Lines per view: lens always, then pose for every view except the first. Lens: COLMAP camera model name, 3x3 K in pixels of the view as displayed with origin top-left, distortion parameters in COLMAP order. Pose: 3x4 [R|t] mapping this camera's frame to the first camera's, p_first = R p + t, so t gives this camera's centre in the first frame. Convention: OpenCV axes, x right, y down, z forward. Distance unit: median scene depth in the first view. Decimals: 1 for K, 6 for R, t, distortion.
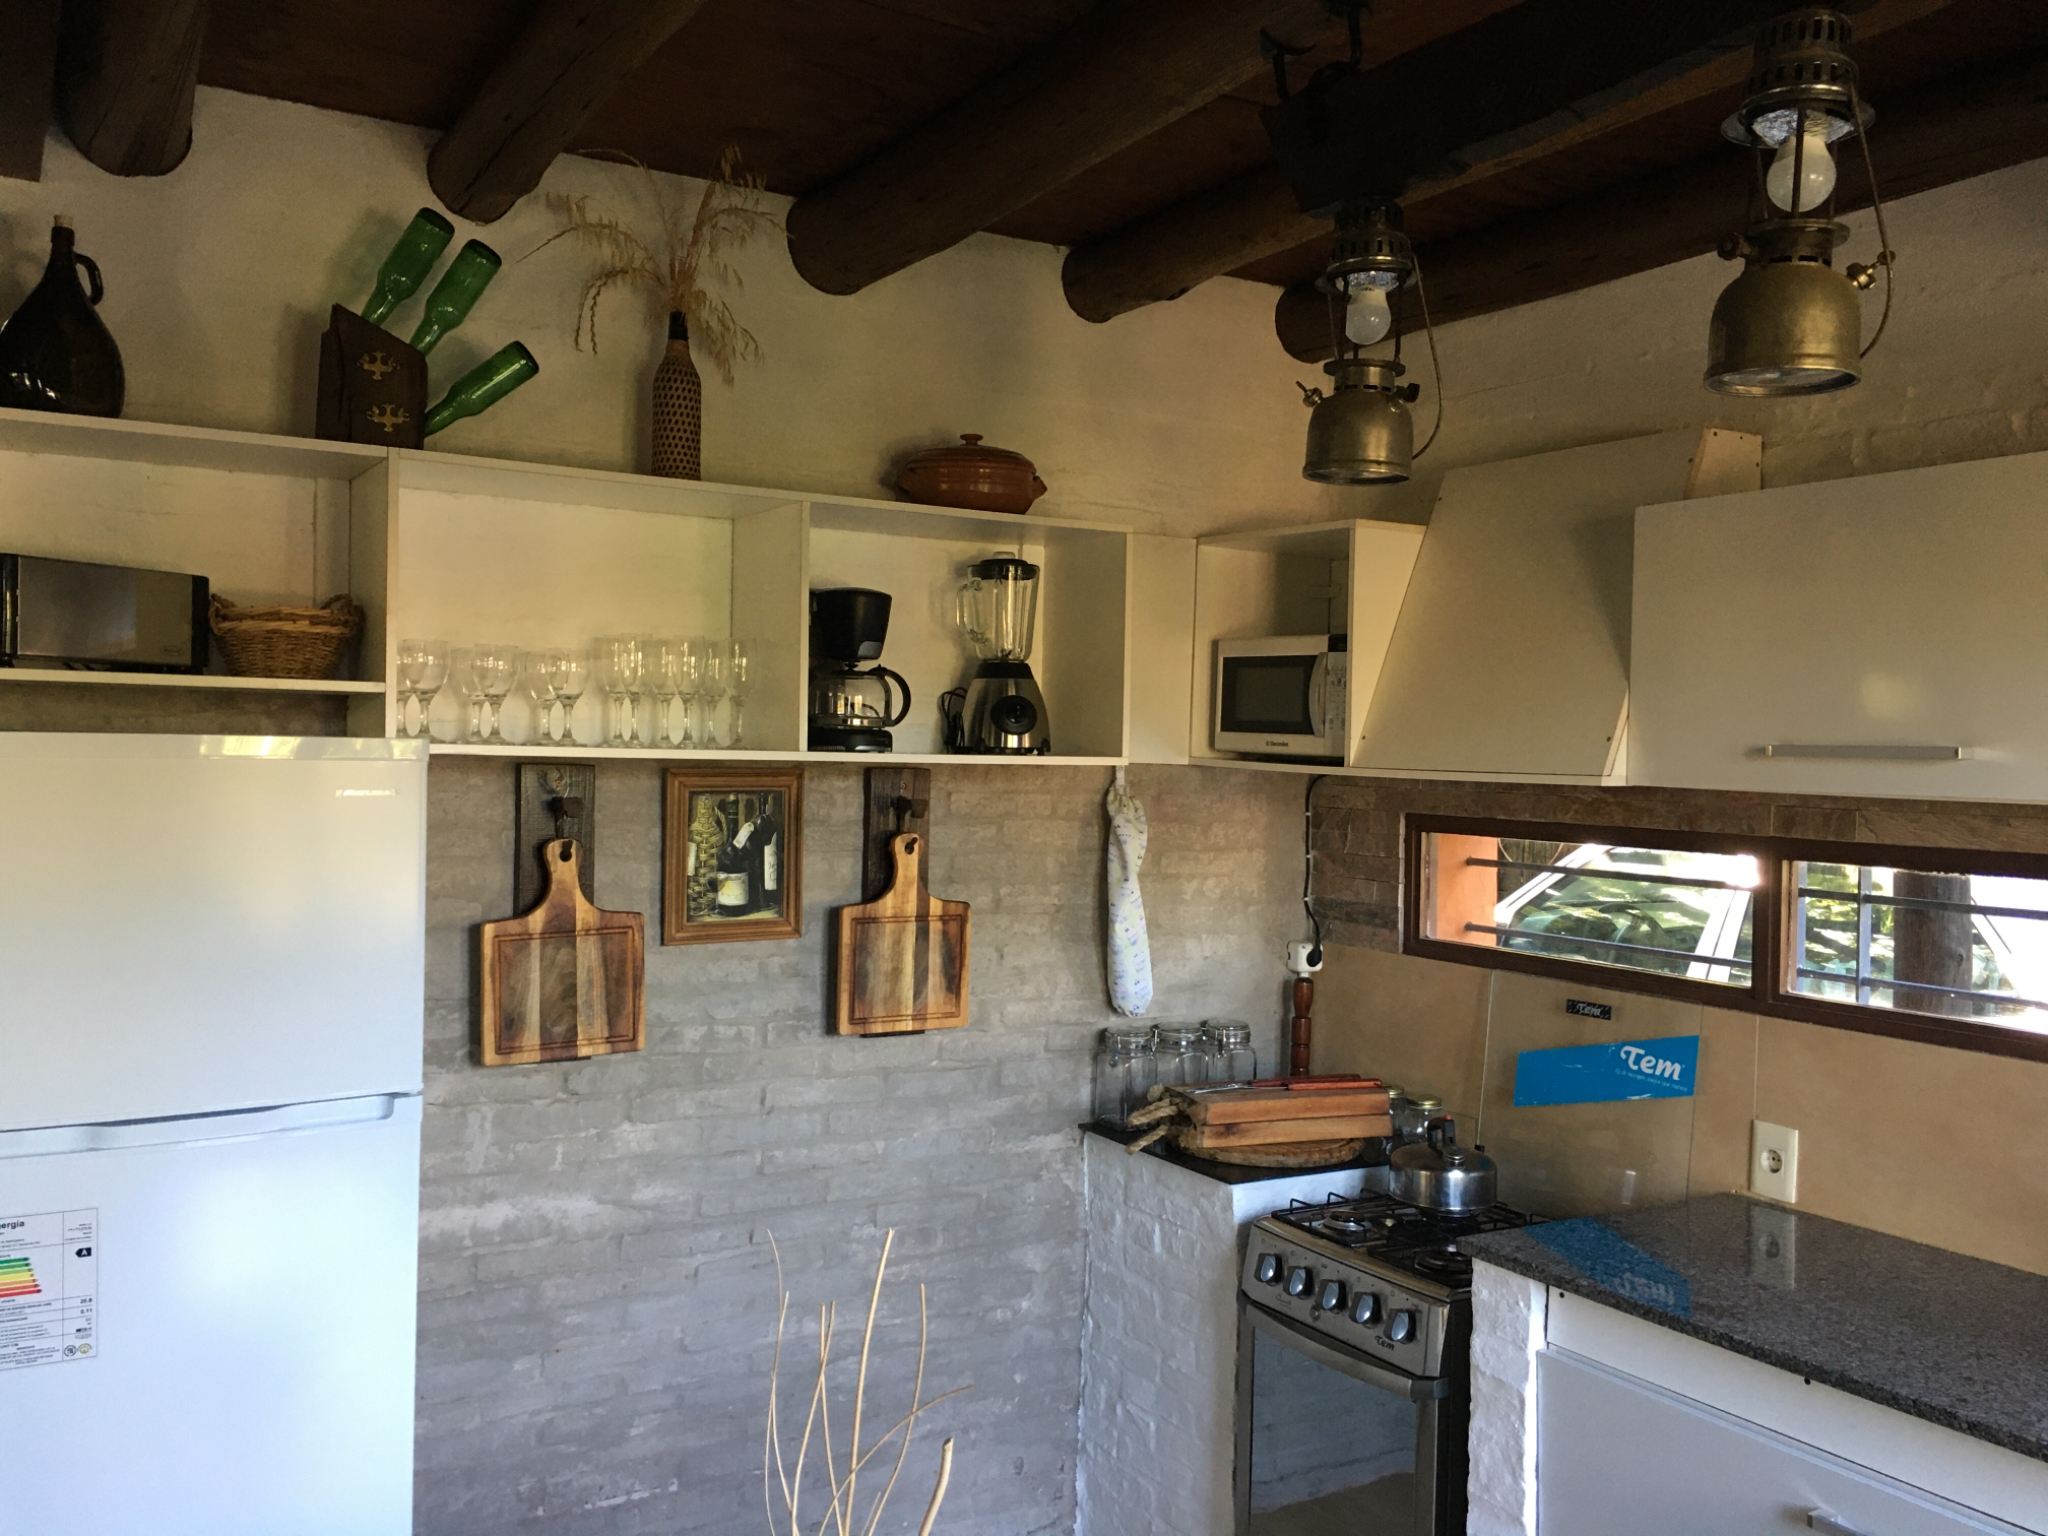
lens RADIAL K [[1751.4, 0, 1027.7], [0, 1751.4, 770.6], [0, 0, 1]] dist [0.075952, -0.101352]
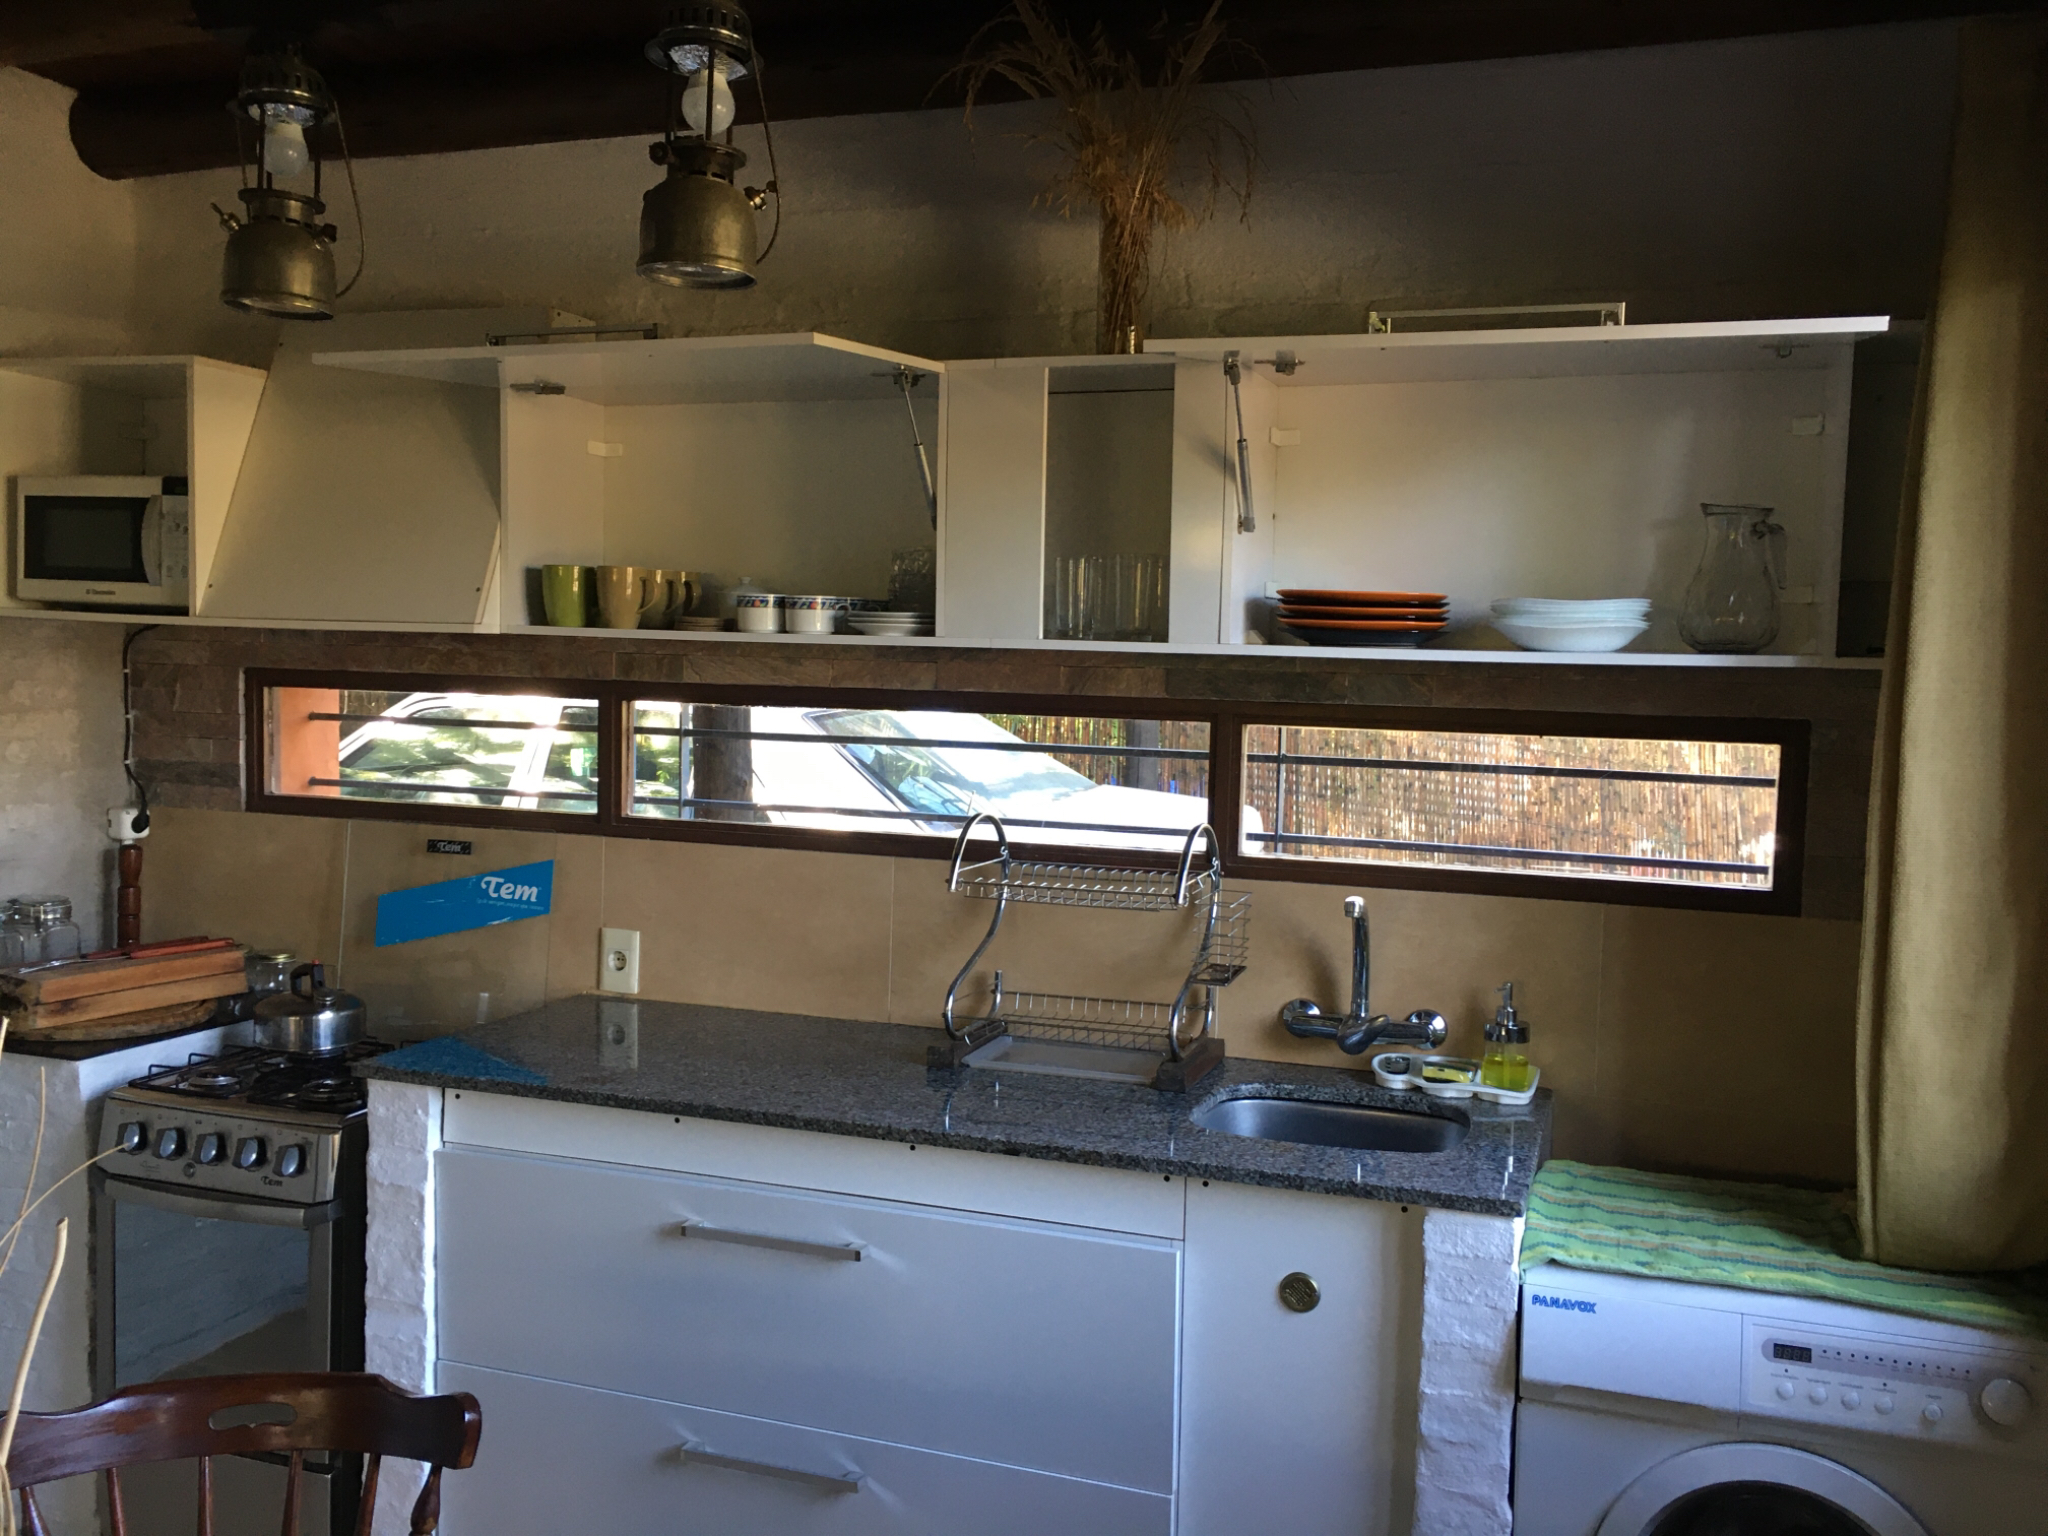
lens RADIAL K [[1751.4, 0, 1037.0], [0, 1751.4, 771.2], [0, 0, 1]] dist [0.075952, -0.101352]
pose [[0.769745, -0.043916, 0.636839, -0.089331], [0.001136, 0.997723, 0.067430, 0.018759], [-0.638350, -0.051181, 0.768043, -0.046096]]
